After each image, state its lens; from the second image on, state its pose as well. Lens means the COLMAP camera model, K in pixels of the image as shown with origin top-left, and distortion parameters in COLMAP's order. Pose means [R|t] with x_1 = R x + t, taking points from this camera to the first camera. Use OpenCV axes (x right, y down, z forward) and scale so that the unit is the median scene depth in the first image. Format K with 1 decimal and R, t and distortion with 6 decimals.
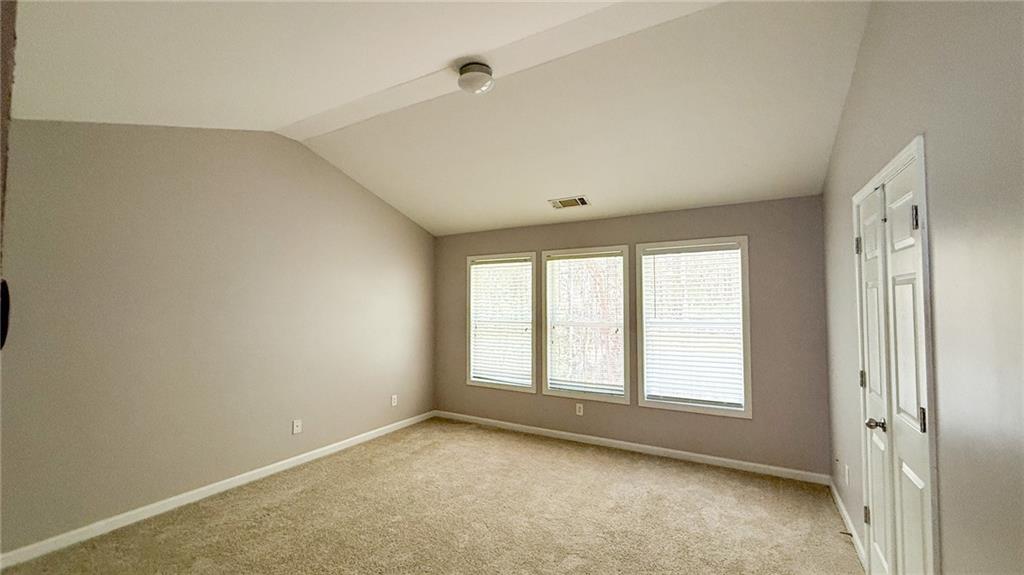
lens RADIAL K [[416.5, 0, 511.5], [0, 416.5, 289.5], [0, 0, 1]] dist [0.002148, 0.000157]
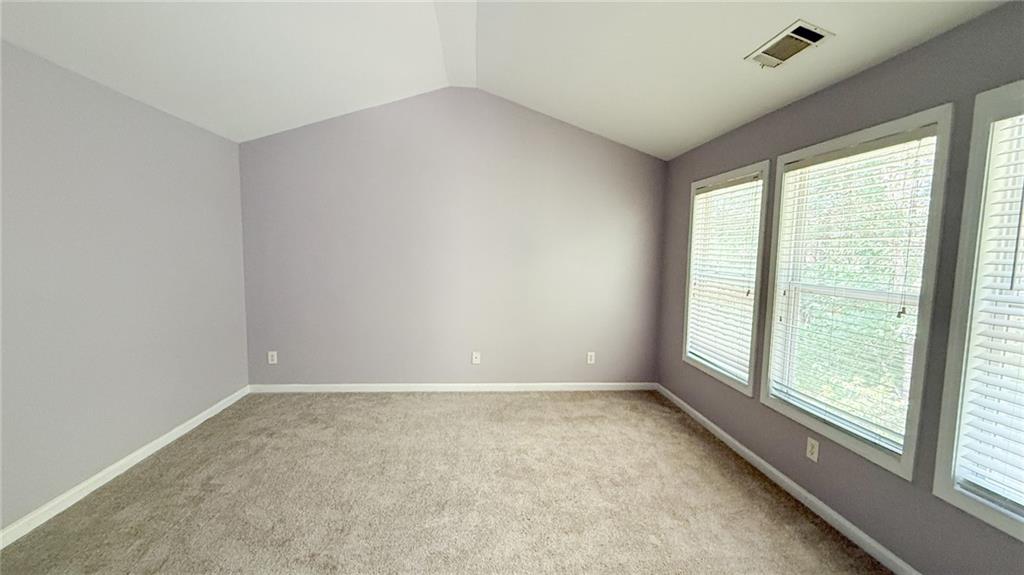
lens RADIAL K [[416.5, 0, 512.4], [0, 416.5, 290.9], [0, 0, 1]] dist [0.002148, 0.000157]
pose [[0.564748, 0.089450, -0.820402, 0.357869], [0.009933, 0.993300, 0.115139, 0.020077], [0.825204, -0.073174, 0.560075, 0.387620]]
